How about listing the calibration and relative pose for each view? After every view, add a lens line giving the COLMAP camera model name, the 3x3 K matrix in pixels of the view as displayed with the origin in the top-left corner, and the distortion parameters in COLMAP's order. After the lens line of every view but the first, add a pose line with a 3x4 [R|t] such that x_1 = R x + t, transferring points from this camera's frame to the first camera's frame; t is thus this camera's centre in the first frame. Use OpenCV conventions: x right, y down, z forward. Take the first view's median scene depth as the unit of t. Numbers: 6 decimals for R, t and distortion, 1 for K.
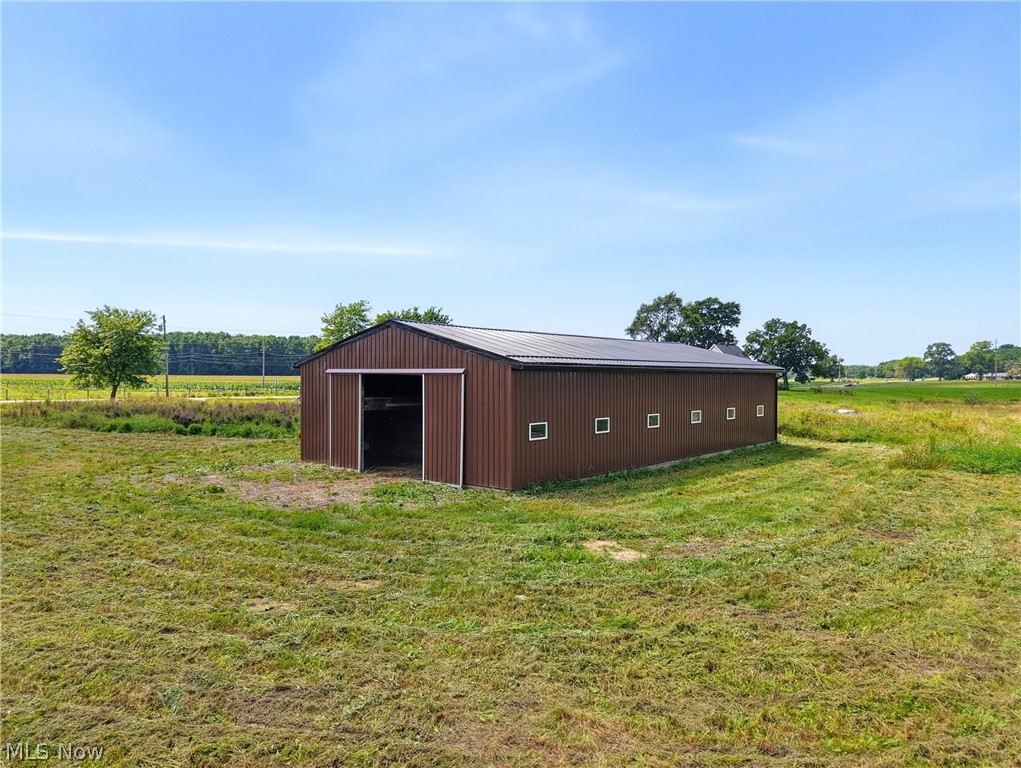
lens RADIAL K [[689.9, 0, 510.5], [0, 689.9, 384.0], [0, 0, 1]] dist [-0.001063, -0.002147]
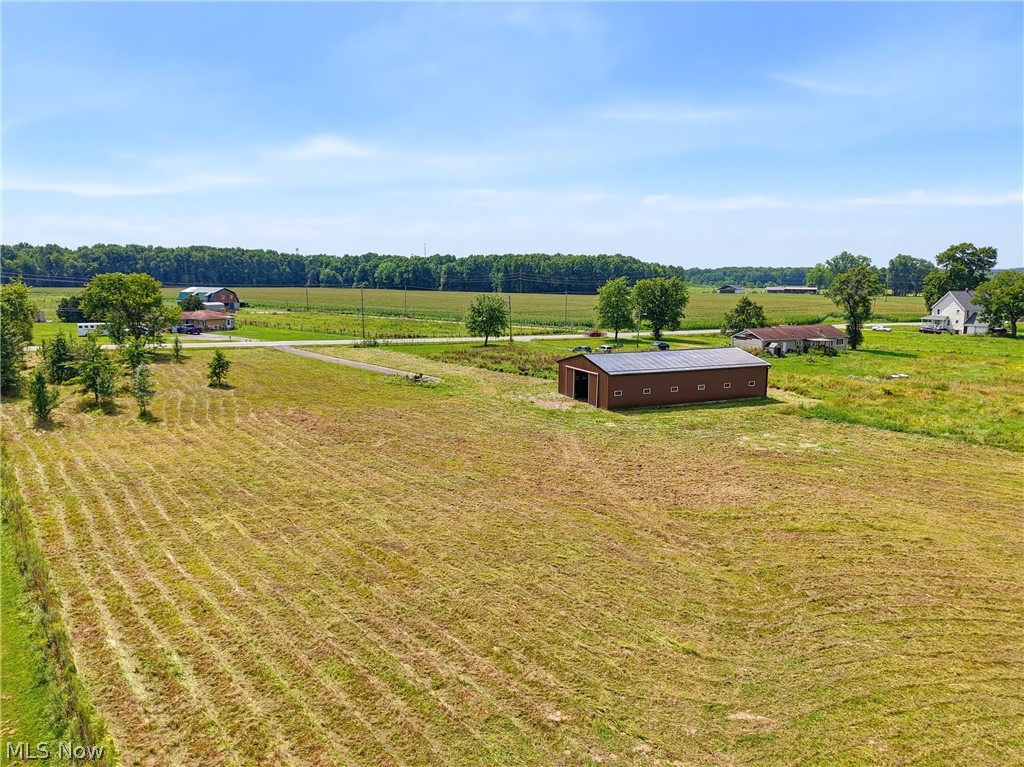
lens RADIAL K [[692.0, 0, 512.0], [0, 692.0, 383.5], [0, 0, 1]] dist [-0.001063, -0.002147]
pose [[0.903655, 0.072158, -0.422137, 0.543728], [-0.011141, 0.989331, 0.145261, -0.253408], [0.428115, -0.126563, 0.894818, -1.238056]]
